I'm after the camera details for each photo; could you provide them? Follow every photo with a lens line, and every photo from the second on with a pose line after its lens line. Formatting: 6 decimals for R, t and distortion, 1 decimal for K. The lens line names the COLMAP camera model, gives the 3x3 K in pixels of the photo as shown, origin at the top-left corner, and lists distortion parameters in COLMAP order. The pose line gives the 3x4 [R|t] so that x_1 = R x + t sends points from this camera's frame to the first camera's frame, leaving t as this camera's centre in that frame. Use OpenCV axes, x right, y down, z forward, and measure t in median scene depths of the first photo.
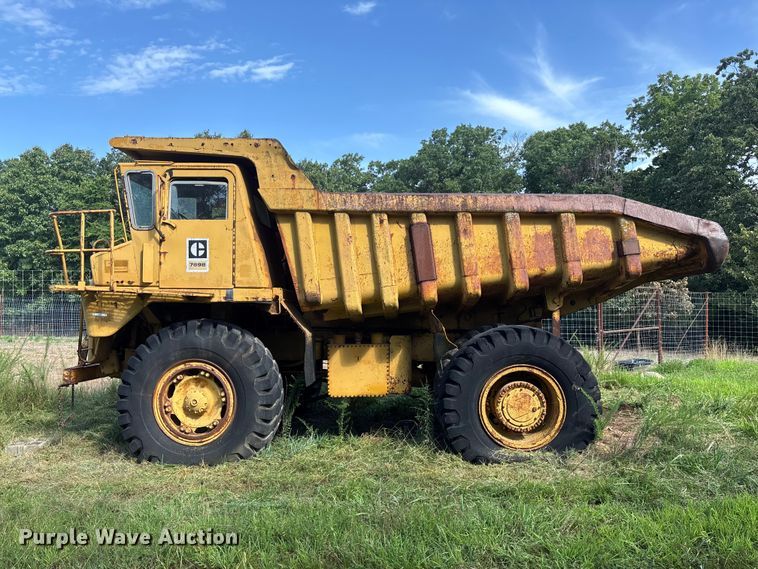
lens RADIAL K [[578.2, 0, 384.5], [0, 578.2, 289.7], [0, 0, 1]] dist [0.049764, -0.057275]
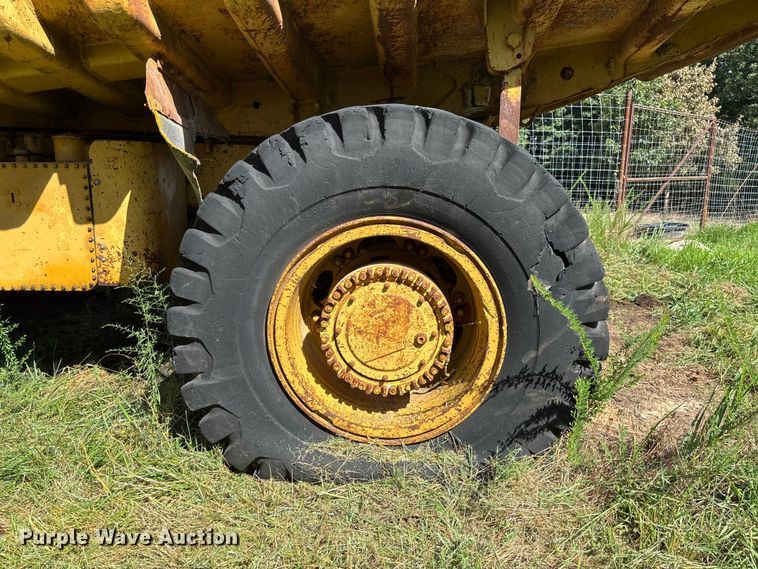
lens RADIAL K [[578.2, 0, 381.1], [0, 578.2, 291.9], [0, 0, 1]] dist [0.049764, -0.057275]
pose [[0.999352, 0.021731, -0.028683, 0.243085], [-0.014347, 0.971586, 0.236250, 0.090982], [0.033002, -0.235685, 0.971269, 0.652849]]
